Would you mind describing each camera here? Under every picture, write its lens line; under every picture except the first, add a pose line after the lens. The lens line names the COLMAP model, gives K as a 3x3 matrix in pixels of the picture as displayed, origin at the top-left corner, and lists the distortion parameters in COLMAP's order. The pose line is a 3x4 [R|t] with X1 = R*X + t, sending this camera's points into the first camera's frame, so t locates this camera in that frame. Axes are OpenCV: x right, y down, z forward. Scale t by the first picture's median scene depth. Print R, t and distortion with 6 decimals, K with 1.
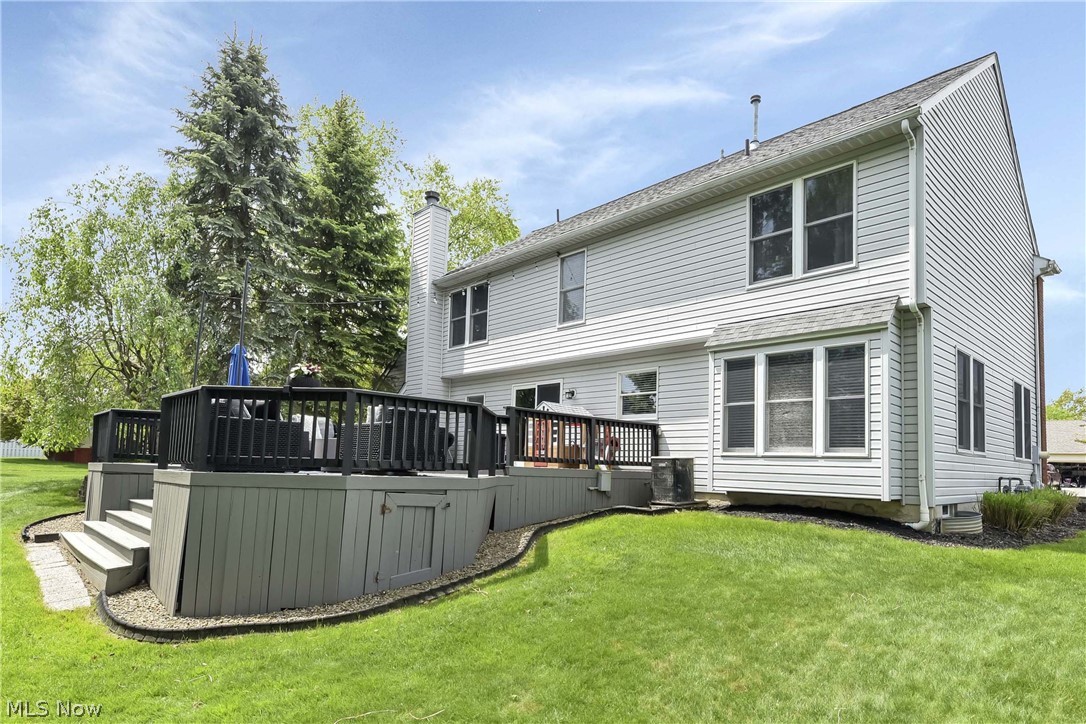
lens RADIAL K [[608.9, 0, 543.5], [0, 608.9, 362.6], [0, 0, 1]] dist [0.000116, -0.000003]
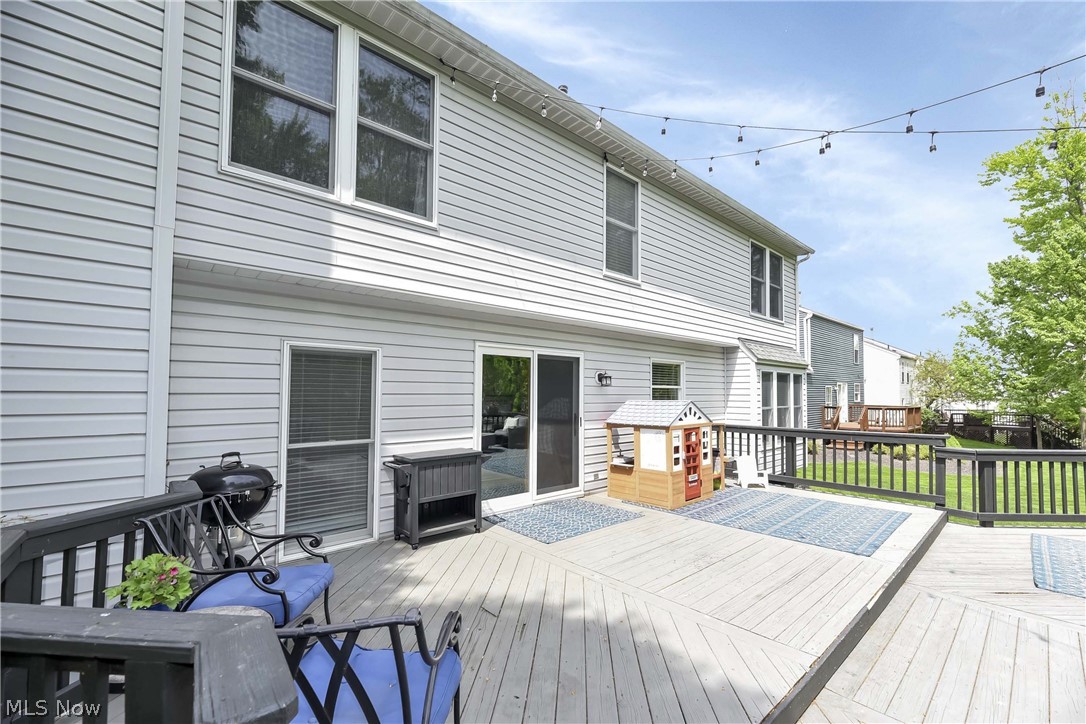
lens RADIAL K [[451.3, 0, 543.0], [0, 451.3, 362.0], [0, 0, 1]] dist [0.000152, 0.000007]
pose [[0.022966, 0.039158, 0.998969, -0.433665], [-0.174924, 0.983976, -0.034549, 0.059218], [-0.984314, -0.173950, 0.029447, 1.002766]]
